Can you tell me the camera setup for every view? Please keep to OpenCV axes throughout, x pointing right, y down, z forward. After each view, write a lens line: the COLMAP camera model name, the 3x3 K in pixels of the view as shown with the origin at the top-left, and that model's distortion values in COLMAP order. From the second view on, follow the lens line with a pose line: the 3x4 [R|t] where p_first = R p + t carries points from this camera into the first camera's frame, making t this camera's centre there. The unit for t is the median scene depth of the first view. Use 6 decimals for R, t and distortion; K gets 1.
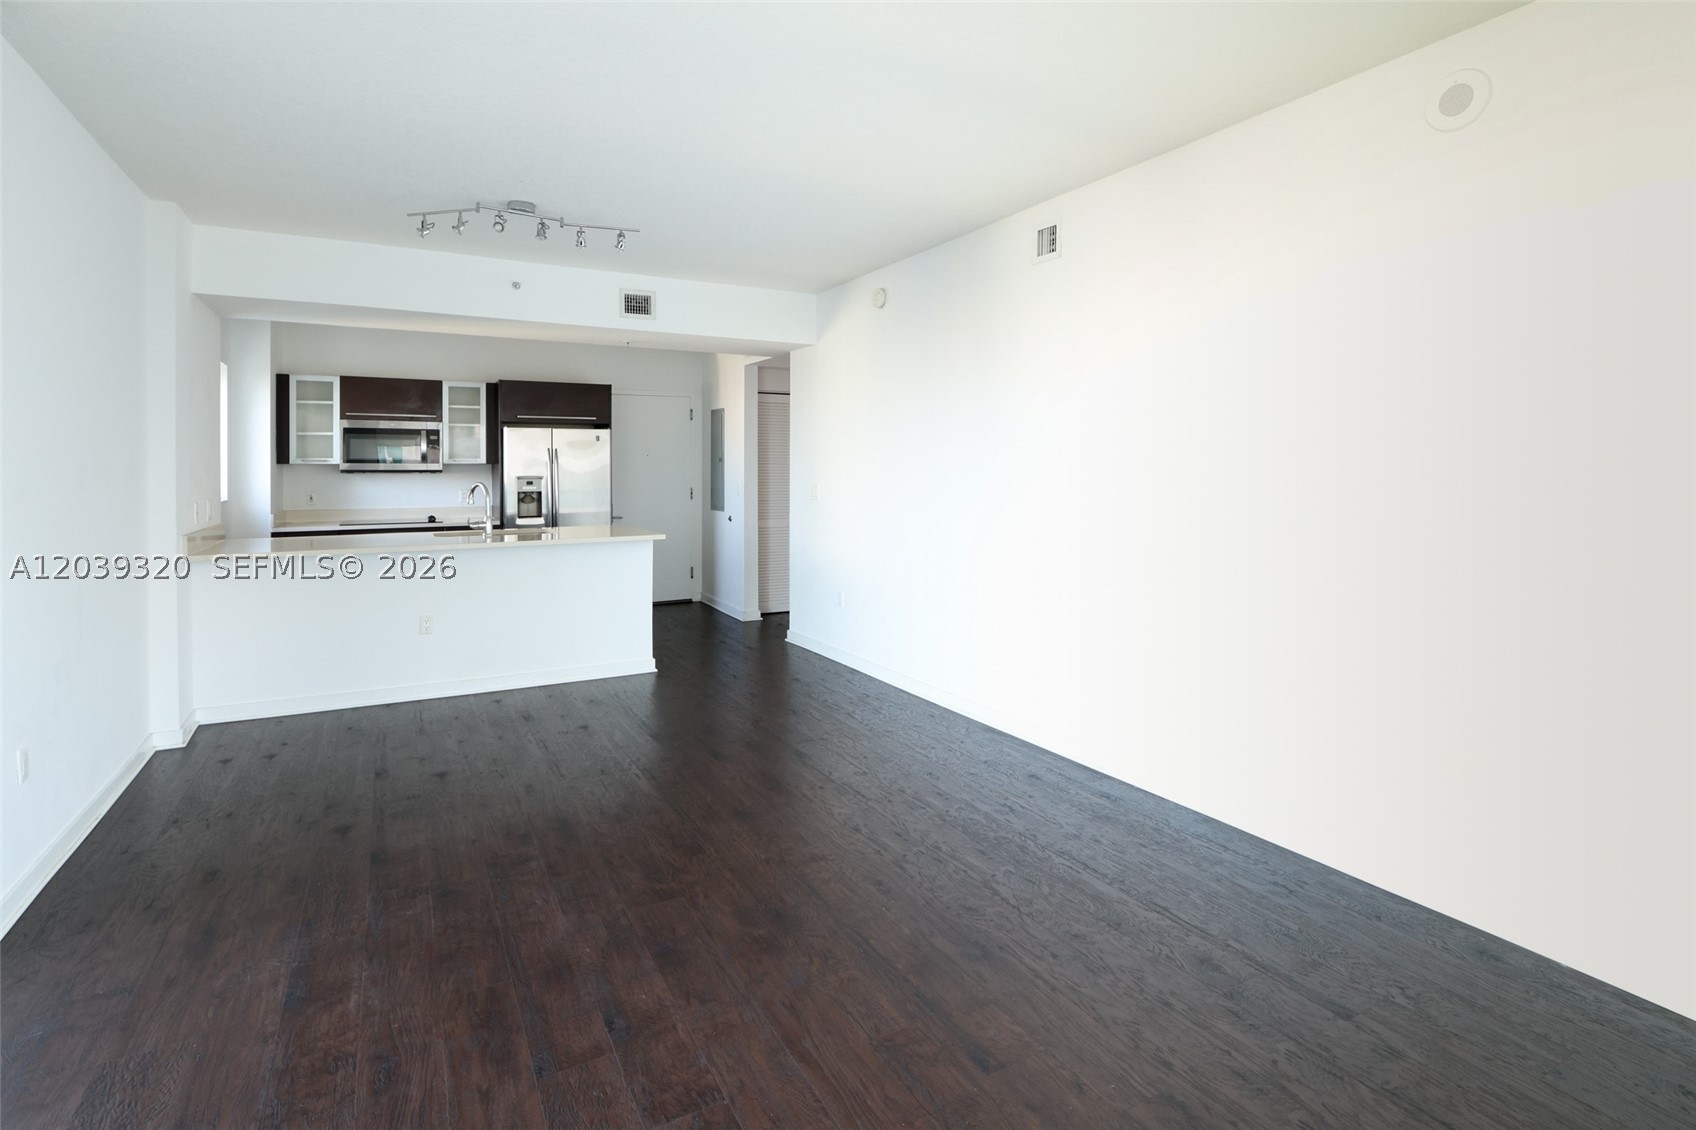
lens RADIAL K [[780.8, 0, 842.1], [0, 780.8, 567.0], [0, 0, 1]] dist [-0.006812, -0.000031]
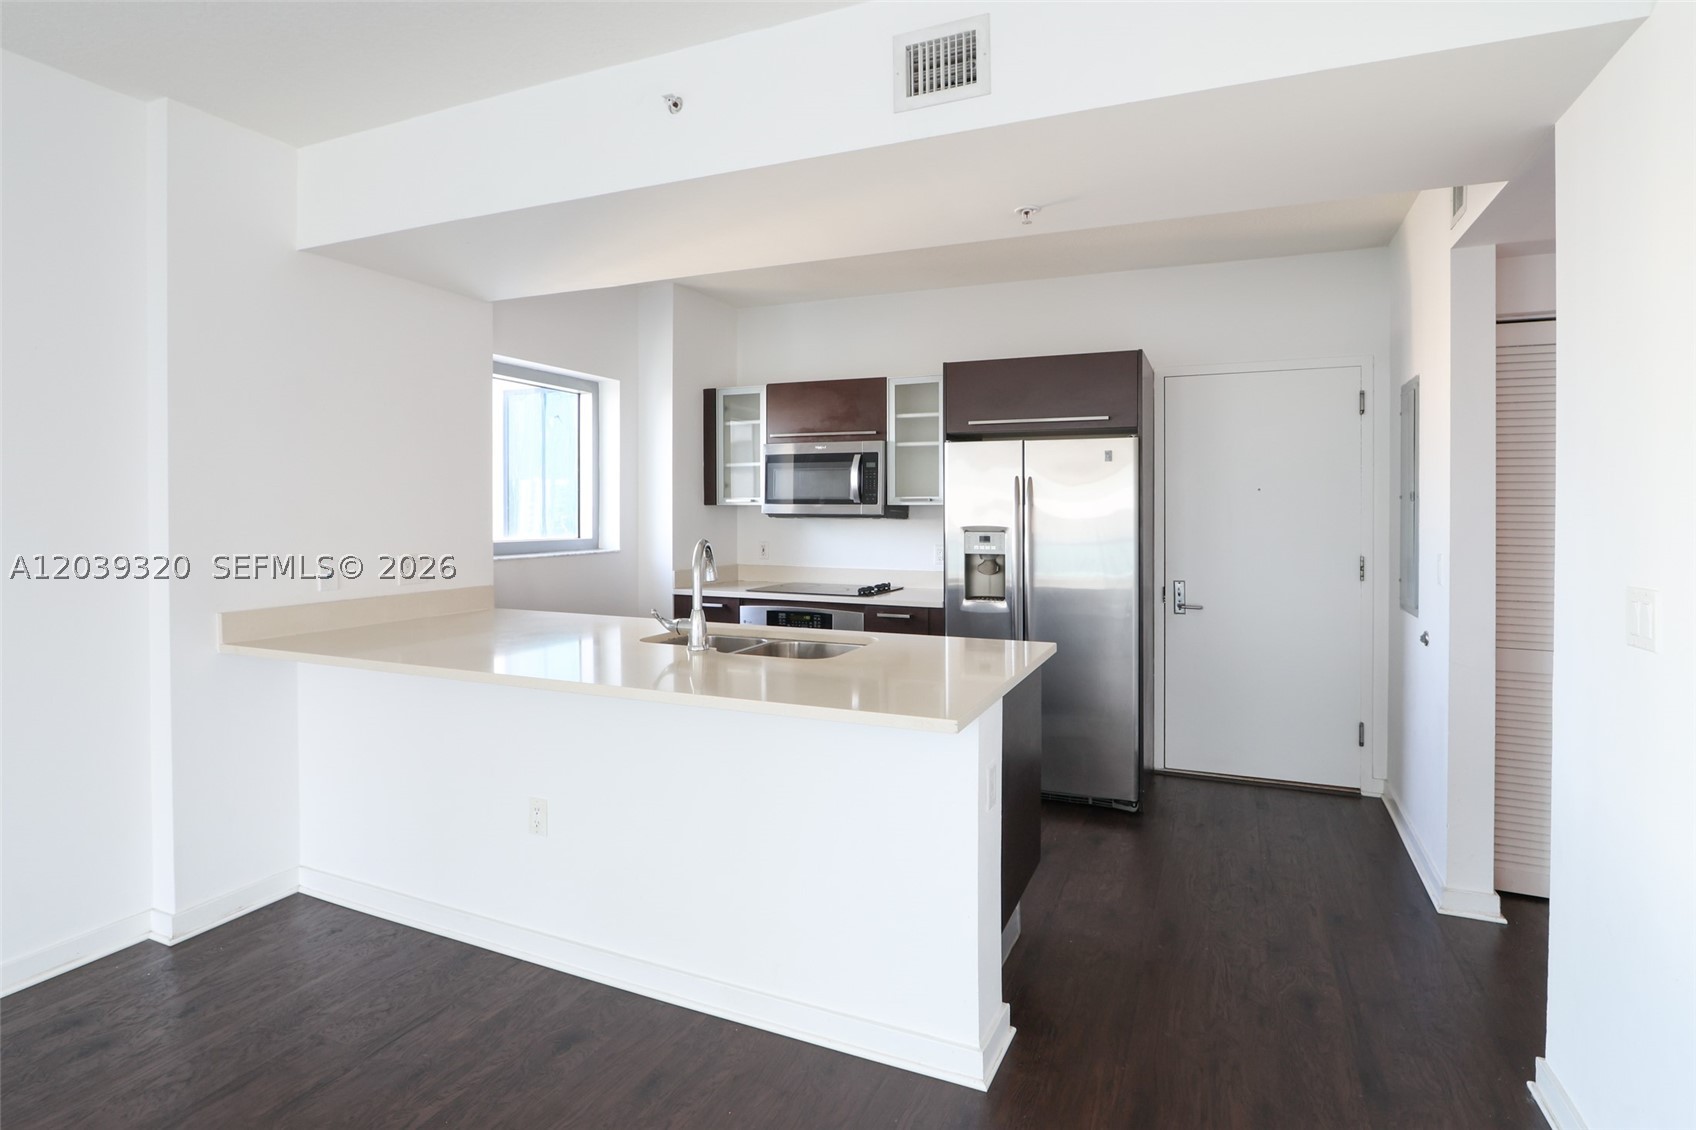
lens RADIAL K [[840.9, 0, 849.9], [0, 840.9, 515.5], [0, 0, 1]] dist [-0.003748, -0.000282]
pose [[0.627147, 0.008124, -0.778859, 0.011642], [-0.104093, 0.991850, -0.073471, -0.070095], [0.771914, 0.127151, 0.622881, 0.548248]]
